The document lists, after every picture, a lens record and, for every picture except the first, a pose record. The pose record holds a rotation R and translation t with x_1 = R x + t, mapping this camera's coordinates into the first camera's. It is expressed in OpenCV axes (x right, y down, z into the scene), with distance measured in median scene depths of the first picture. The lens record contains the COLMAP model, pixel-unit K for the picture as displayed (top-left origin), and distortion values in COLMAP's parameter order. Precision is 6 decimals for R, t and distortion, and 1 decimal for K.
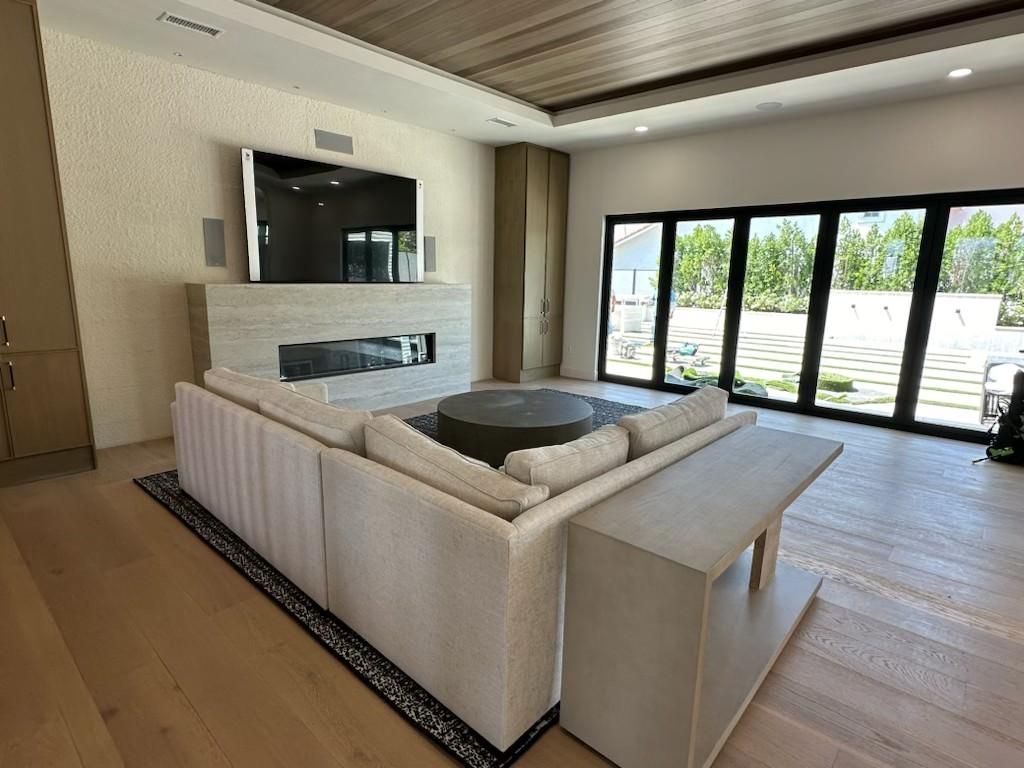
lens RADIAL K [[548.7, 0, 512.0], [0, 548.7, 384.0], [0, 0, 1]] dist [-0.000034, 0.000308]
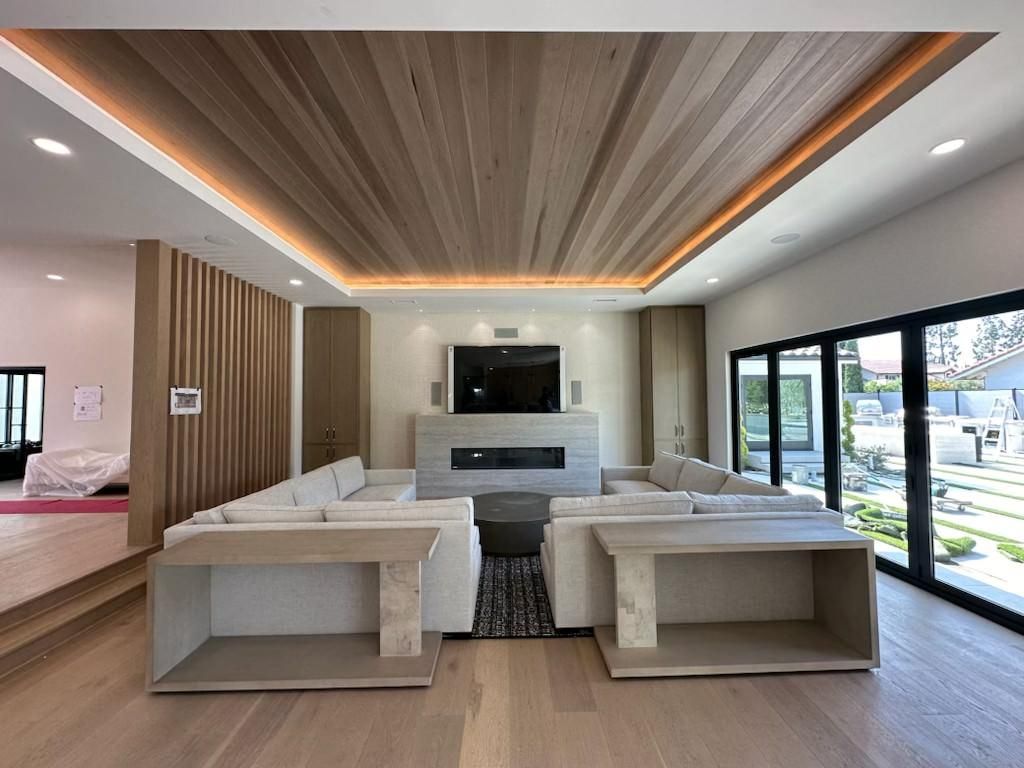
lens RADIAL K [[408.8, 0, 512.0], [0, 408.8, 384.0], [0, 0, 1]] dist [-0.001392, 0.000043]
pose [[0.682823, -0.049867, -0.728880, 0.584882], [-0.120324, 0.976368, -0.179521, -0.050137], [0.720607, 0.210283, 0.660687, 0.182024]]
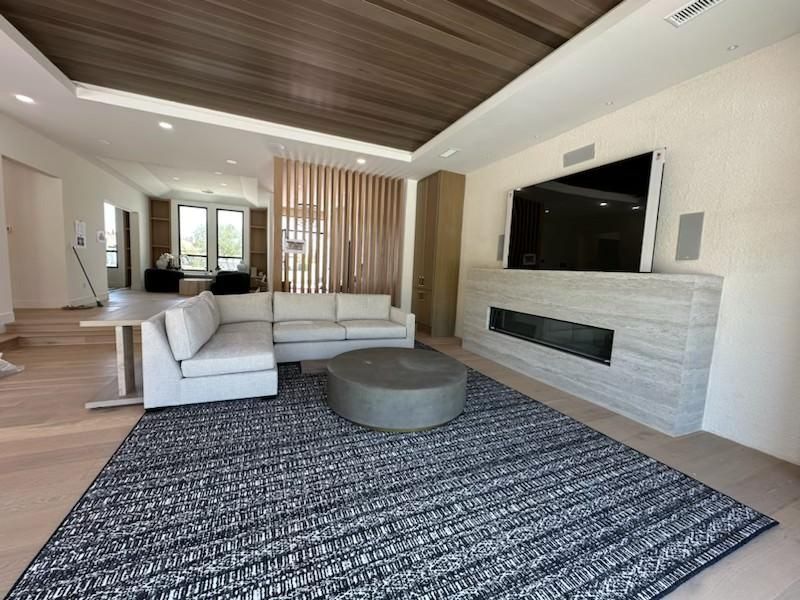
lens RADIAL K [[319.4, 0, 400.0], [0, 319.4, 300.0], [0, 0, 1]] dist [-0.001392, 0.000043]
pose [[-0.414855, 0.052032, -0.908399, 0.461176], [-0.228455, 0.960426, 0.159345, -0.150576], [0.880740, 0.273634, -0.386550, 0.951521]]
